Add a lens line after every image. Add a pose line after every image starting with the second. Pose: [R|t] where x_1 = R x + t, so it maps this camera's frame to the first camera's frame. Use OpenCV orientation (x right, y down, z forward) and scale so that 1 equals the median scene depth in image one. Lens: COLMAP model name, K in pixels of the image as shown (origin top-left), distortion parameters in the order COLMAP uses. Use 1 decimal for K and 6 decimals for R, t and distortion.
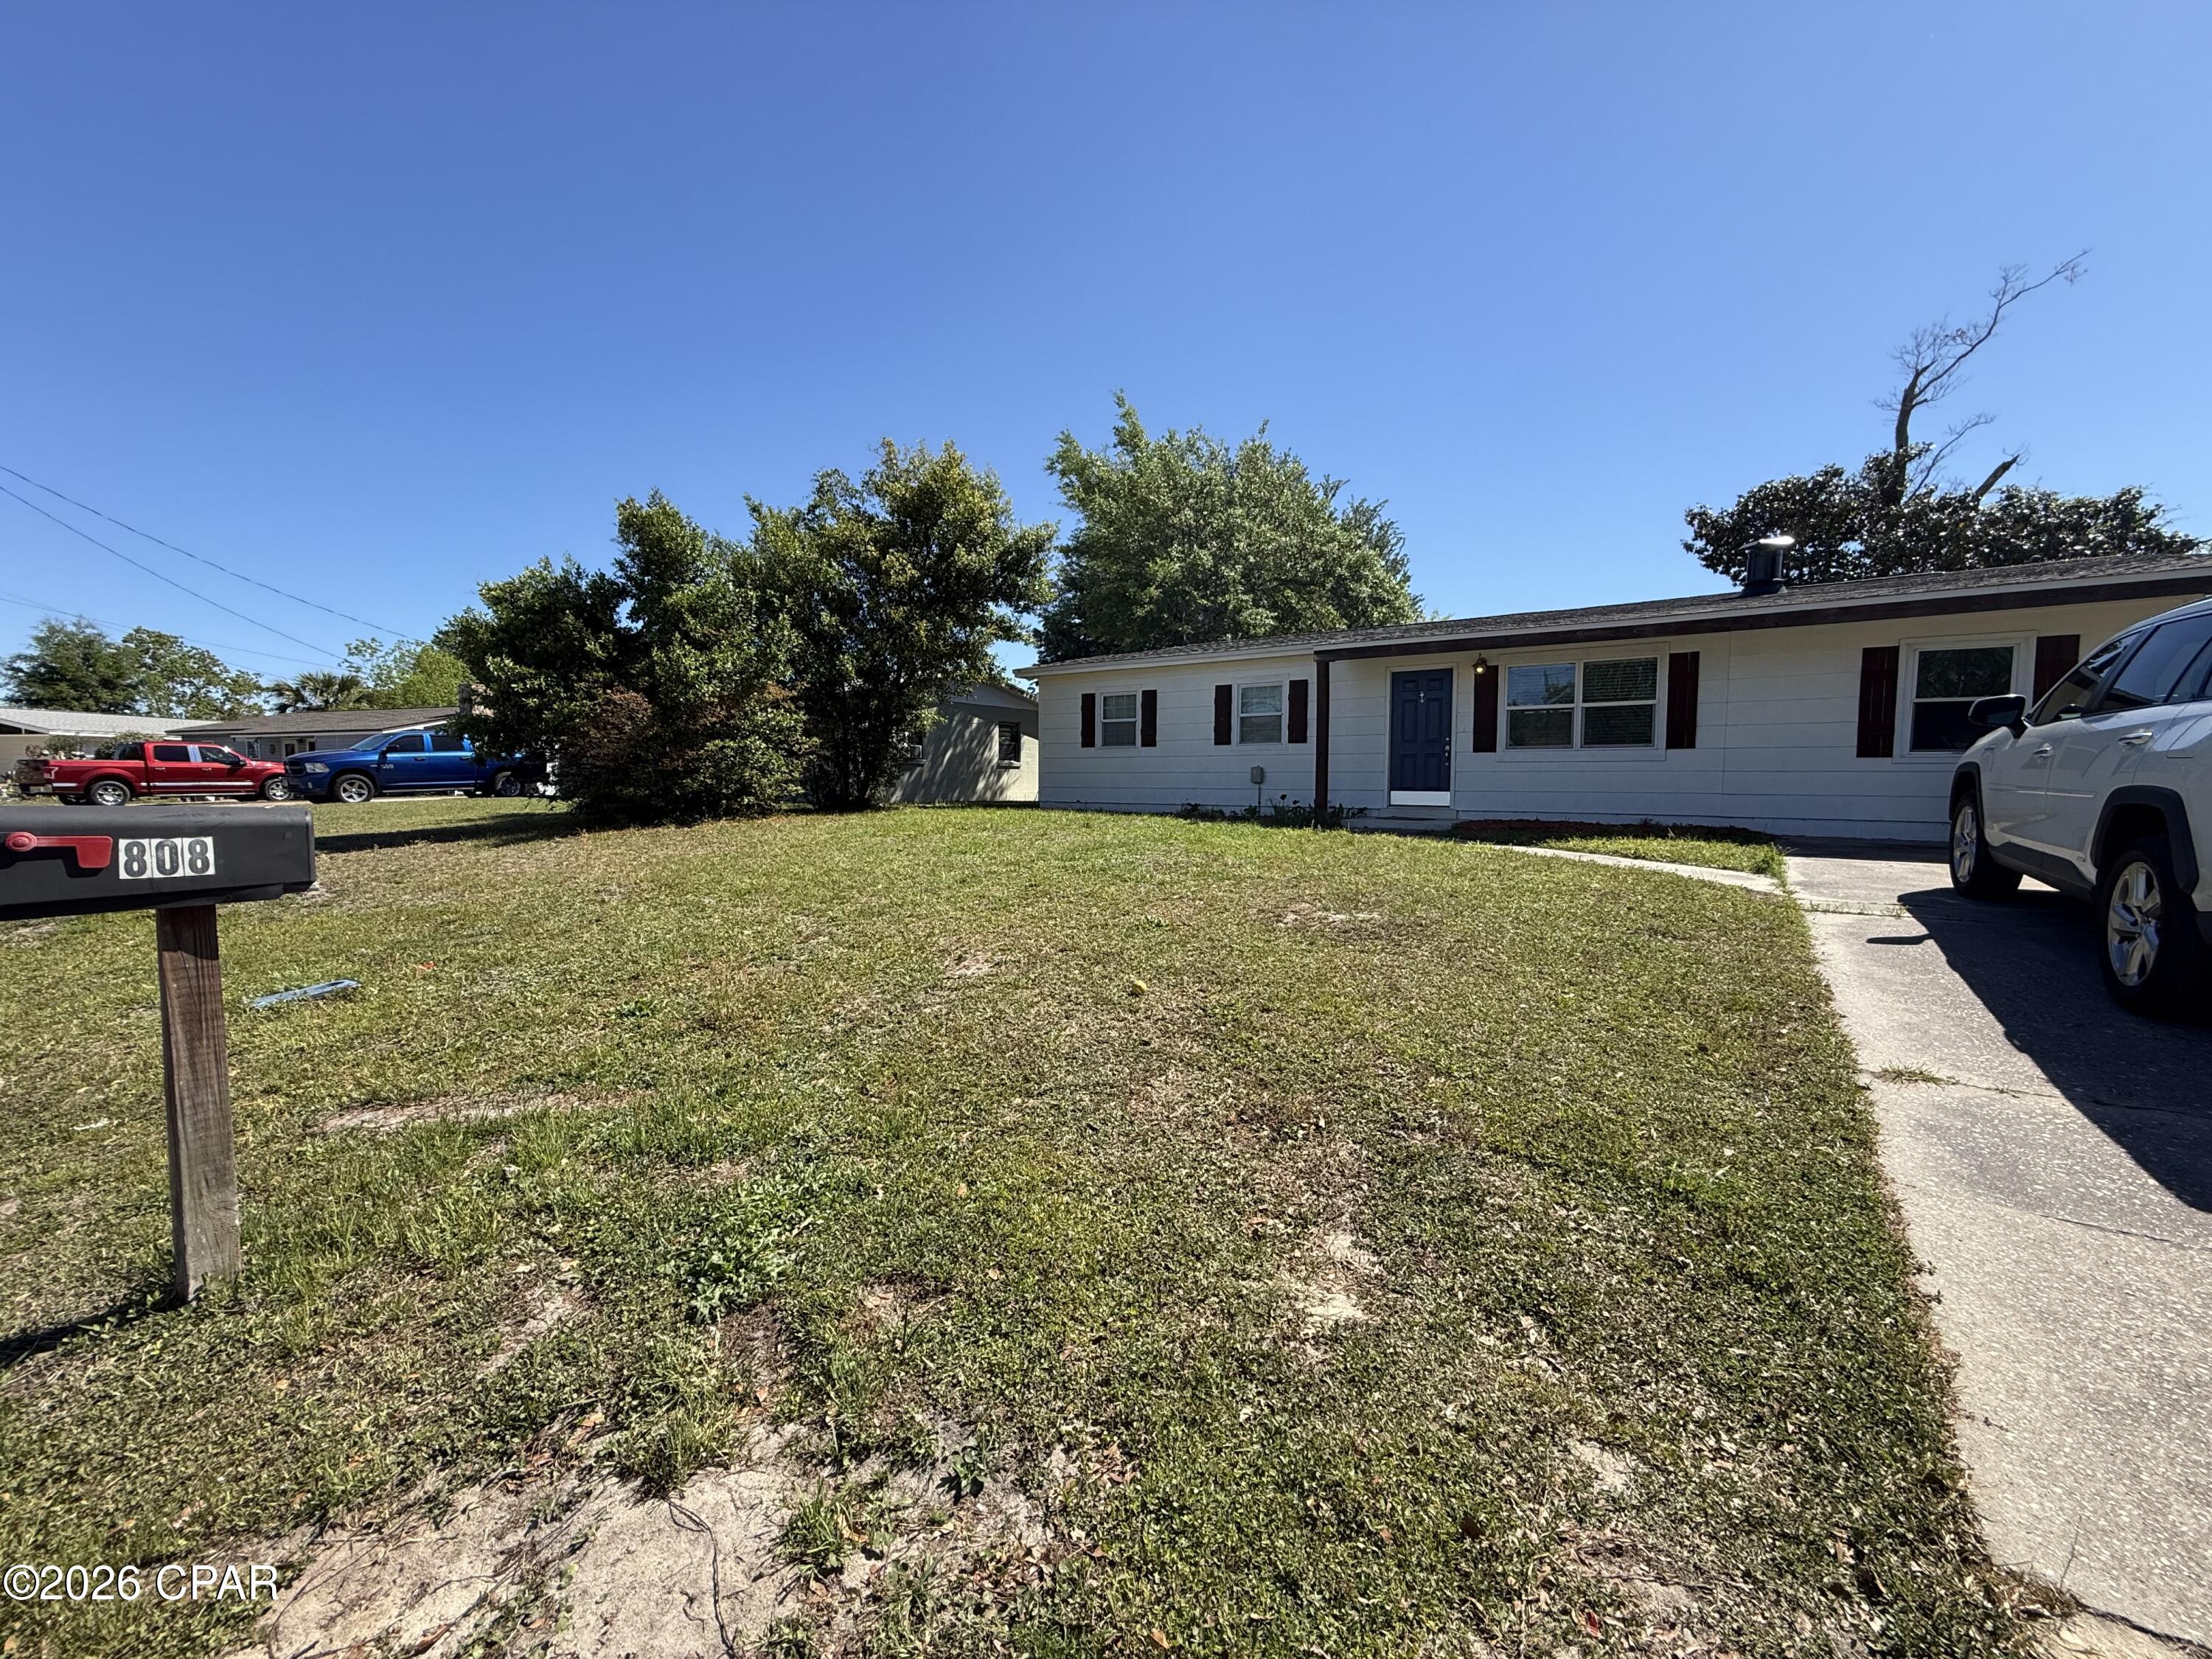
lens RADIAL K [[880.5, 0, 1107.3], [0, 880.5, 831.0], [0, 0, 1]] dist [-0.000140, -0.000722]
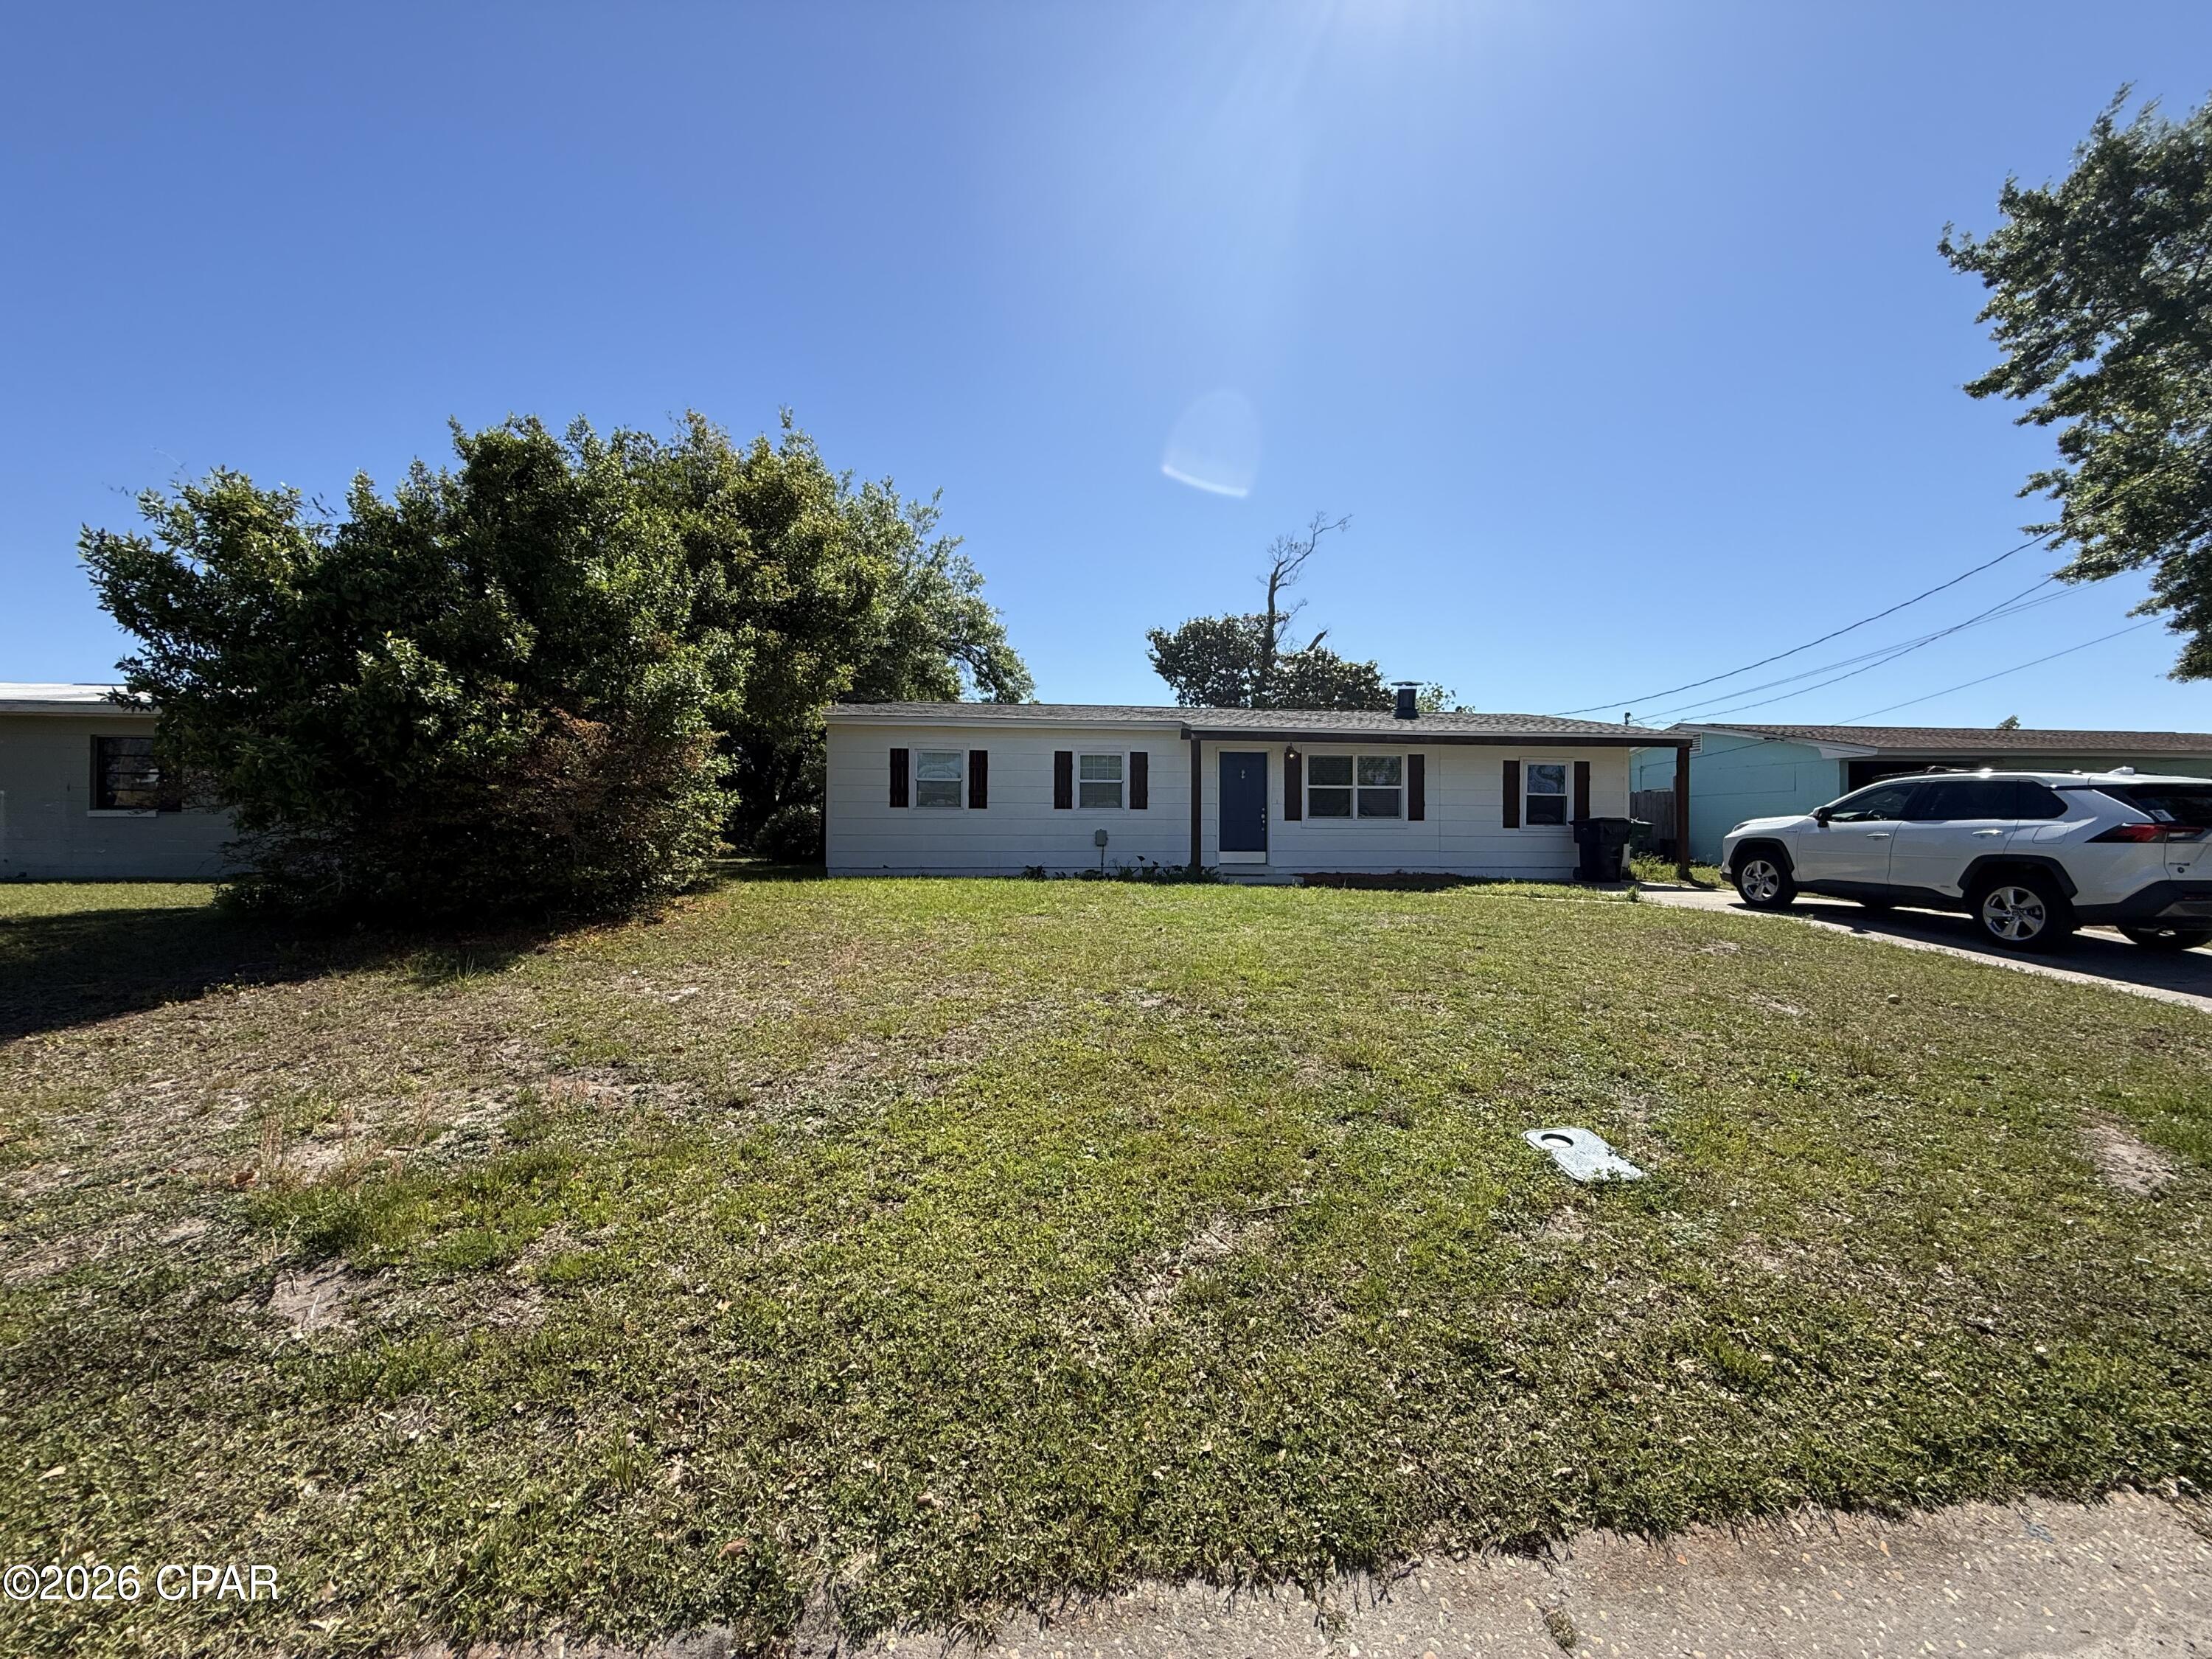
lens RADIAL K [[880.5, 0, 1107.4], [0, 880.5, 831.3], [0, 0, 1]] dist [-0.000140, -0.000722]
pose [[0.741388, 0.002943, 0.671070, -0.525220], [0.037761, 0.998223, -0.046096, -0.022351], [-0.670014, 0.059515, 0.739959, 0.207132]]
